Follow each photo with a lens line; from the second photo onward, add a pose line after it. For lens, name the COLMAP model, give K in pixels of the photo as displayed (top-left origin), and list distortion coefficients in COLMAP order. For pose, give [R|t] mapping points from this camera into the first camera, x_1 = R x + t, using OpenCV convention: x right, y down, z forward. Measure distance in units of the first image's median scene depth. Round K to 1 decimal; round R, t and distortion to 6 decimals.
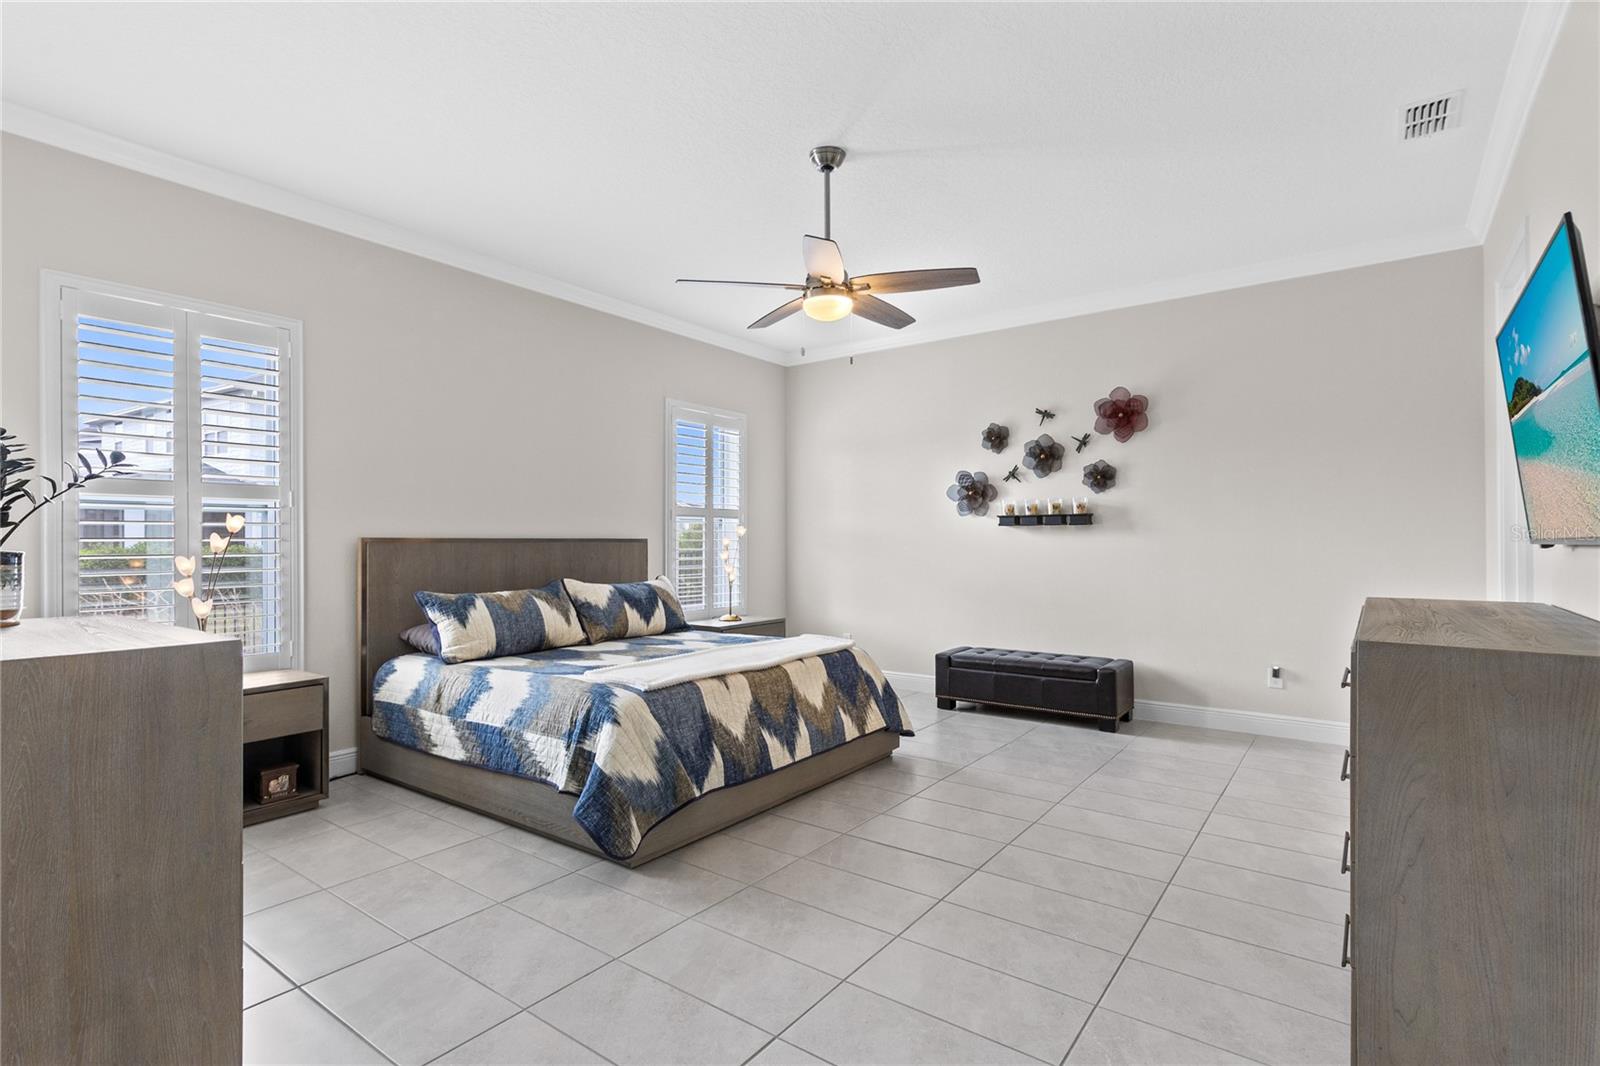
lens RADIAL K [[717.7, 0, 807.5], [0, 717.7, 529.3], [0, 0, 1]] dist [0.006903, -0.000803]
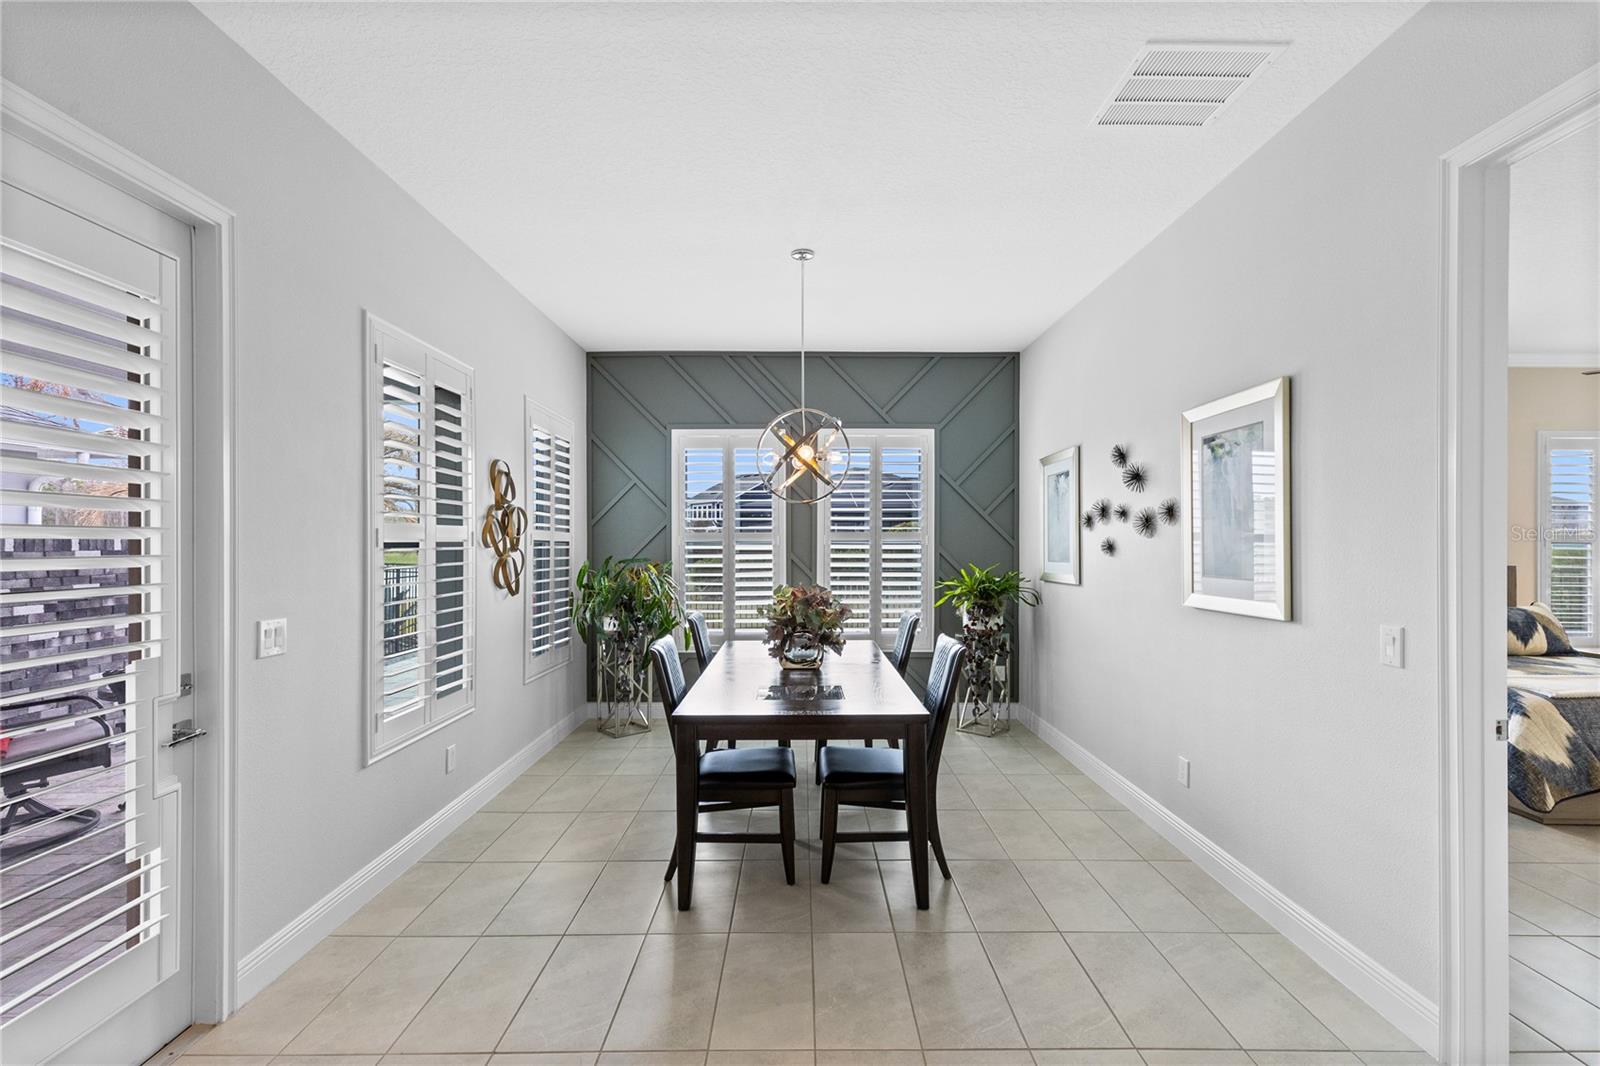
lens RADIAL K [[717.7, 0, 807.5], [0, 717.7, 529.3], [0, 0, 1]] dist [0.006903, -0.000803]
pose [[0.596075, -0.002731, -0.802924, 0.024877], [0.012118, 0.999911, 0.005596, -0.110710], [0.802838, -0.013066, 0.596055, -0.913916]]
